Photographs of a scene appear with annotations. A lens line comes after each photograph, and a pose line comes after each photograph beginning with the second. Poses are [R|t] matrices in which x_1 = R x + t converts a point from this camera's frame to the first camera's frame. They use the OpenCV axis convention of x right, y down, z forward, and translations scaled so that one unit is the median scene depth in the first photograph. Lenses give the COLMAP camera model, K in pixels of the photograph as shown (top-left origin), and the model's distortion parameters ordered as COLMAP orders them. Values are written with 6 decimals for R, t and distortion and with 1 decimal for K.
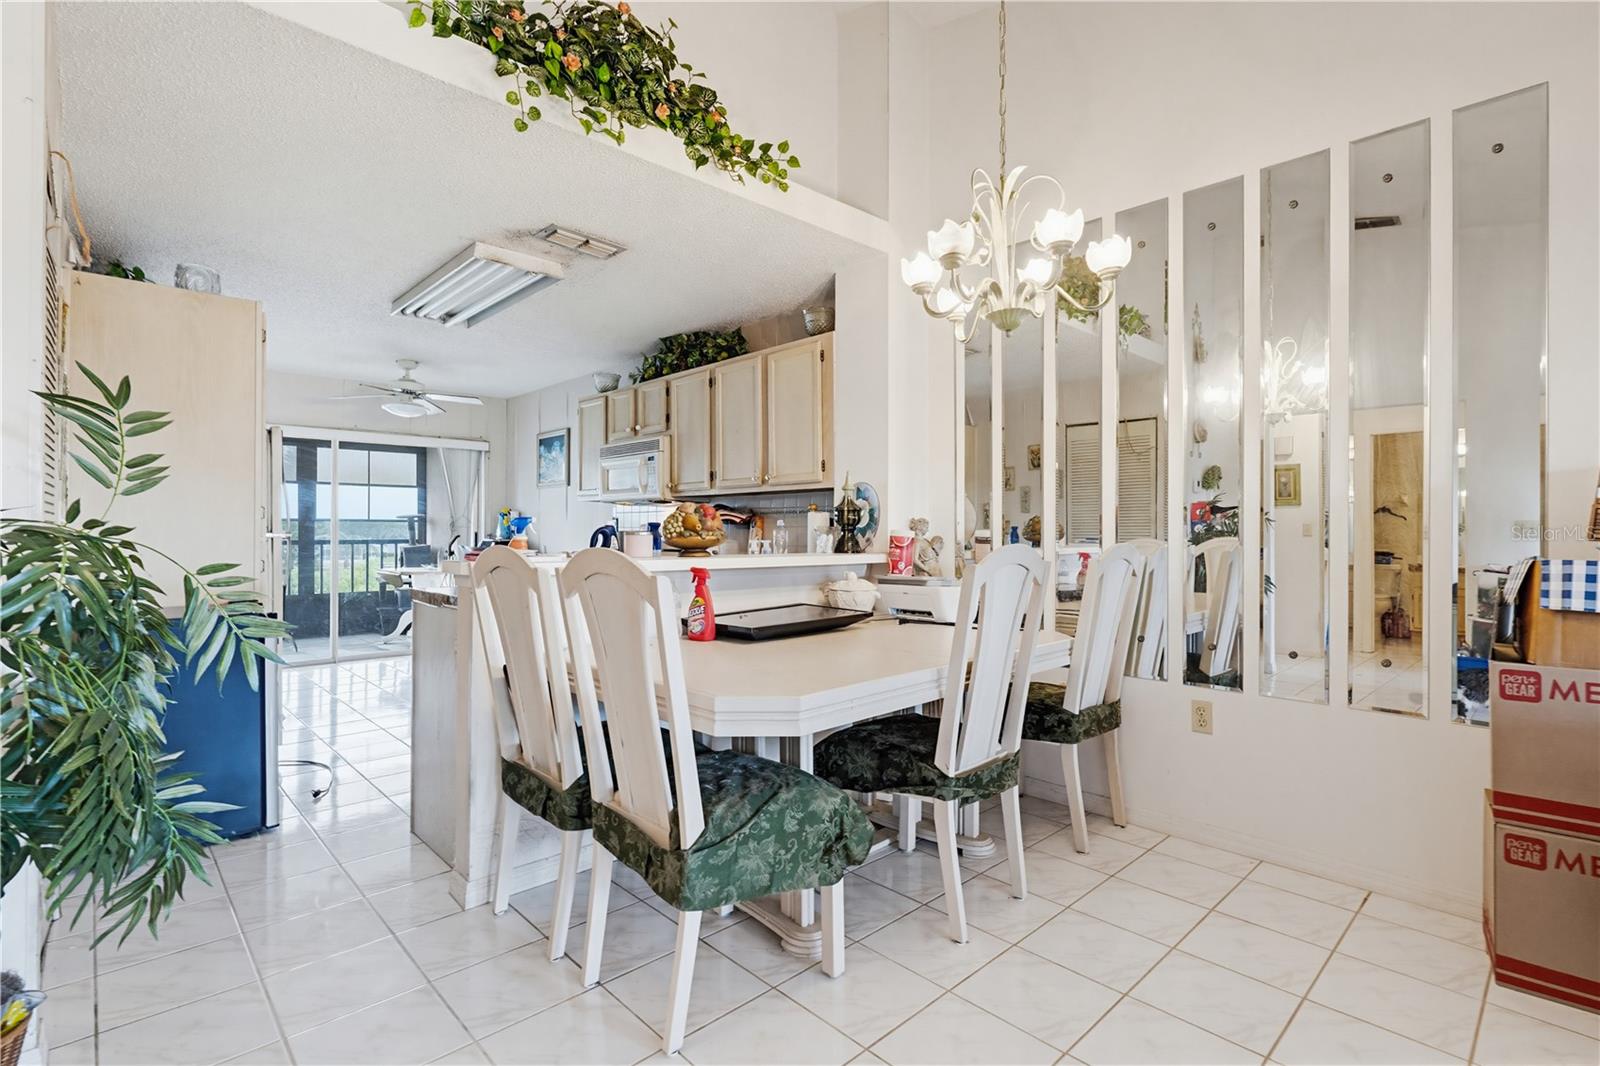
lens RADIAL K [[741.9, 0, 787.3], [0, 741.9, 524.2], [0, 0, 1]] dist [0.004628, 0.000681]
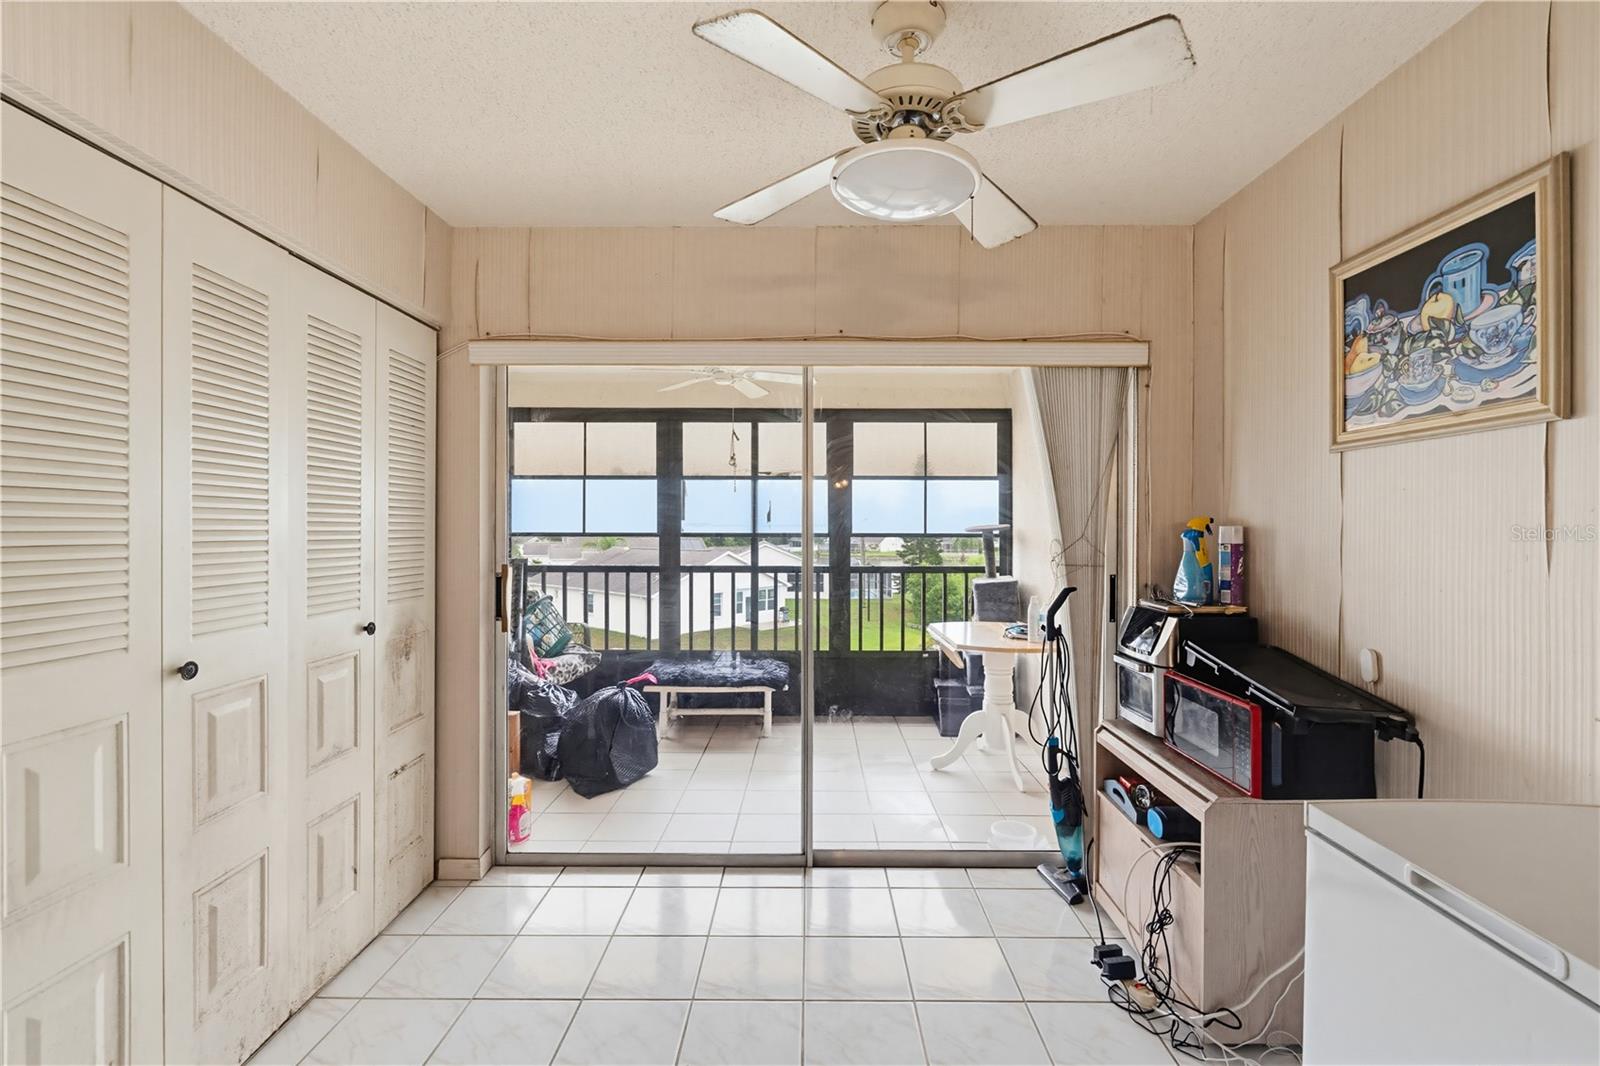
lens RADIAL K [[717.4, 0, 808.4], [0, 717.4, 528.6], [0, 0, 1]] dist [-0.009647, 0.001747]
pose [[0.727591, 0.003760, -0.686000, -0.601283], [0.001424, 0.999975, 0.006991, -0.039555], [0.686009, -0.006064, 0.727568, 1.331172]]
